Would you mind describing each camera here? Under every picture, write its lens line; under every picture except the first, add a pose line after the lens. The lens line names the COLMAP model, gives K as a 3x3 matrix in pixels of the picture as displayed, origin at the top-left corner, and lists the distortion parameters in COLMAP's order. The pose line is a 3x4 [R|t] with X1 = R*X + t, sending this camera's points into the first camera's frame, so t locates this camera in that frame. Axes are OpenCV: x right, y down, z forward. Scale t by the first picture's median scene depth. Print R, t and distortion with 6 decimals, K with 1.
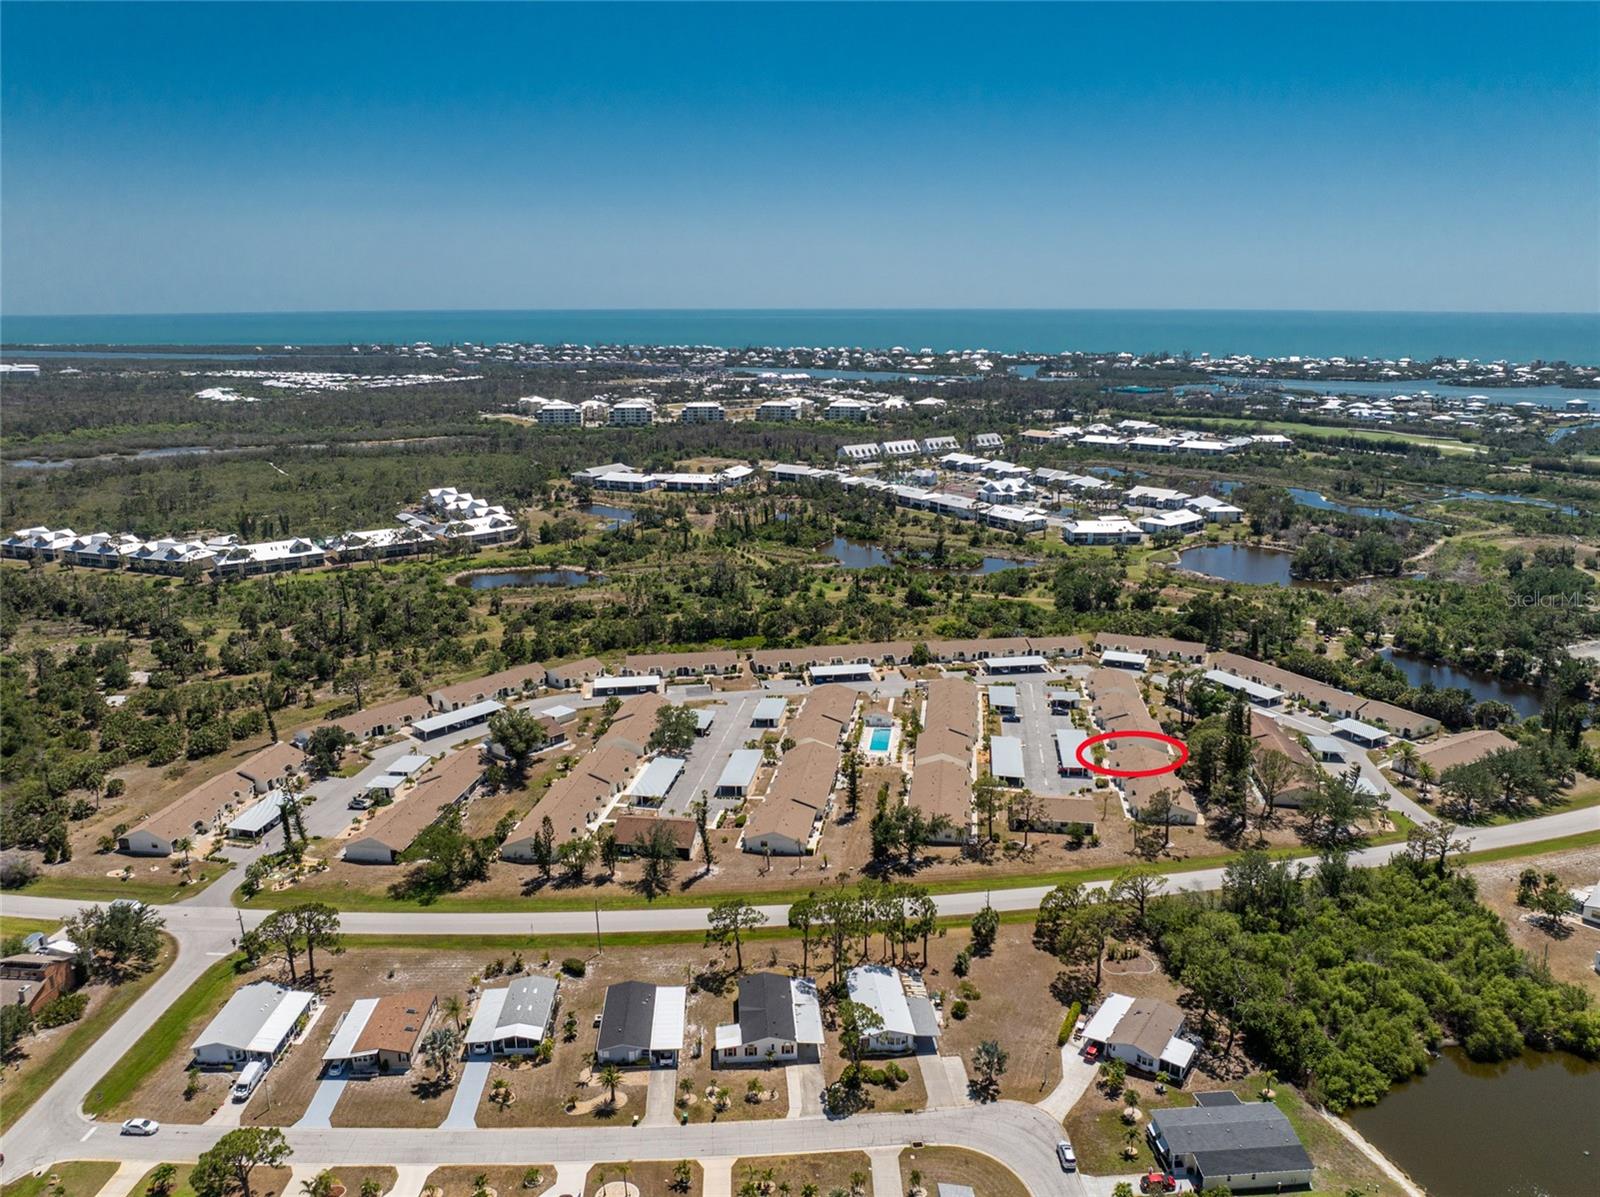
lens RADIAL K [[1131.9, 0, 800.0], [0, 1131.9, 598.5], [0, 0, 1]] dist [-0.028016, -0.011178]
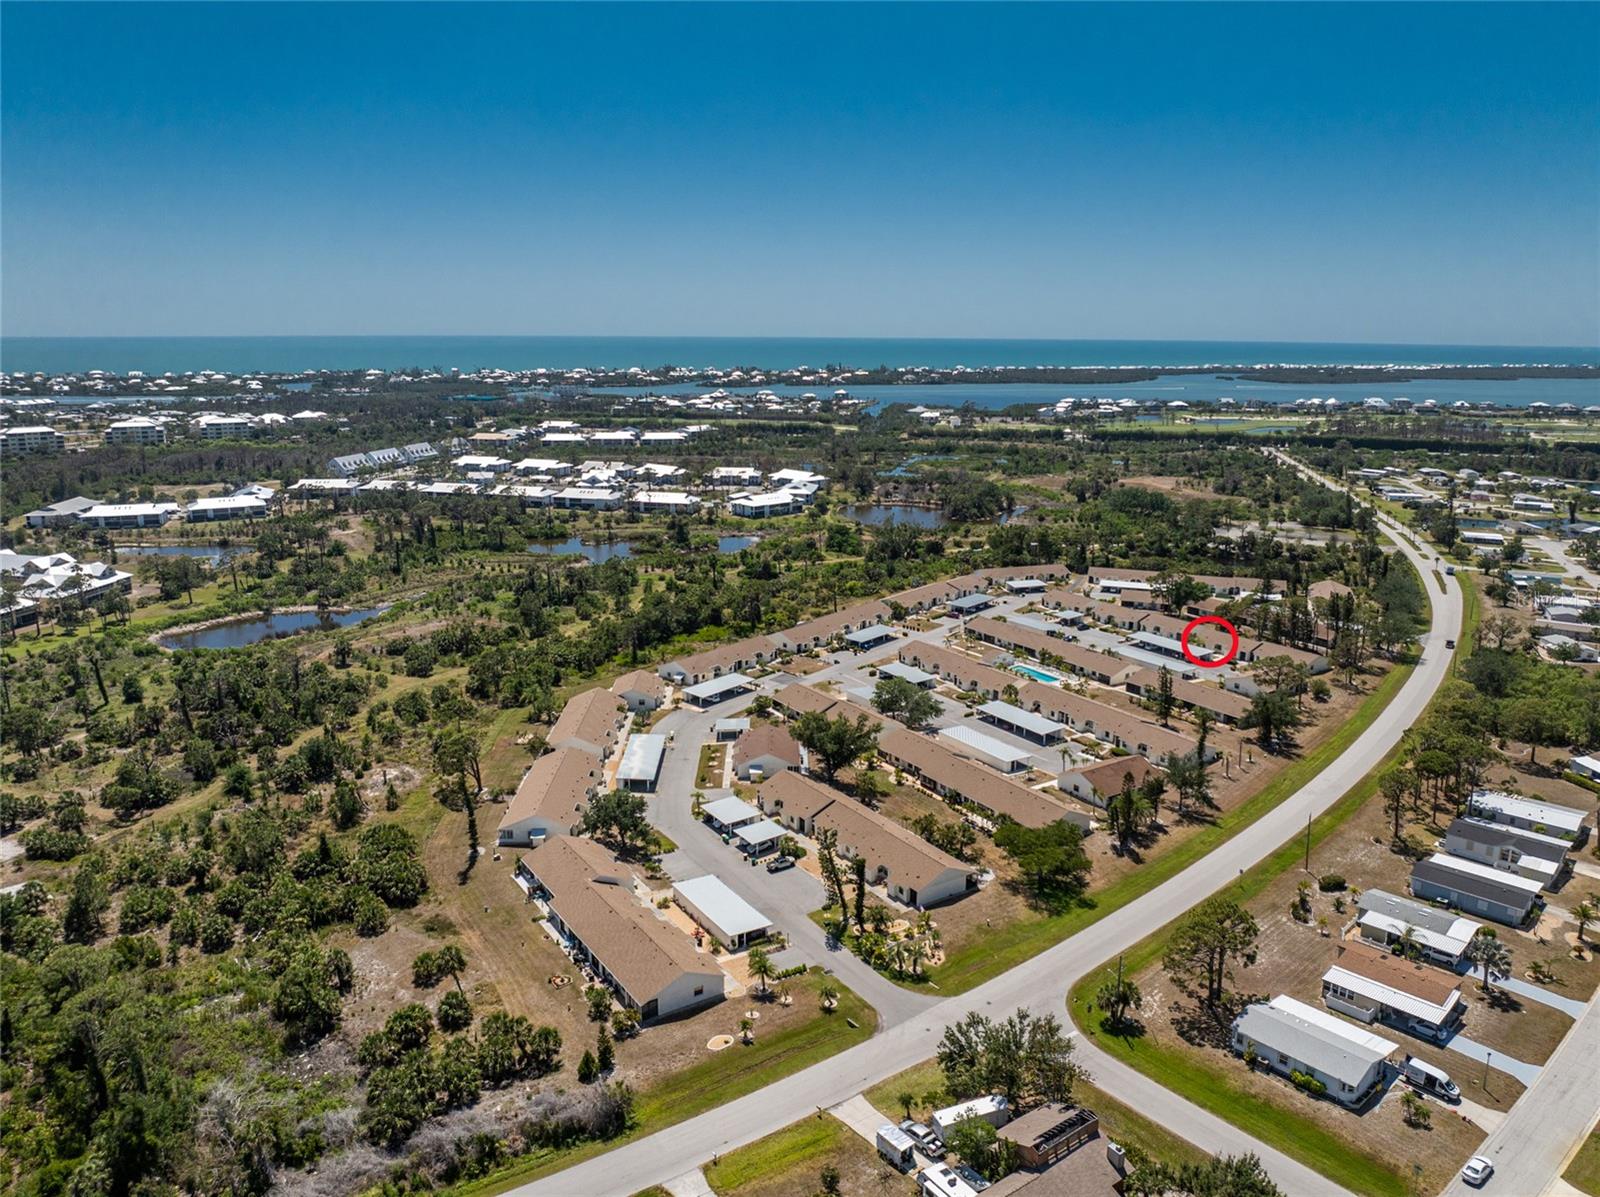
lens RADIAL K [[1131.9, 0, 800.0], [0, 1131.9, 598.5], [0, 0, 1]] dist [-0.028016, -0.011178]
pose [[0.745834, -0.144743, 0.650216, -0.407184], [0.159333, 0.986537, 0.036848, -0.007229], [-0.646795, 0.076119, 0.758855, 0.199375]]
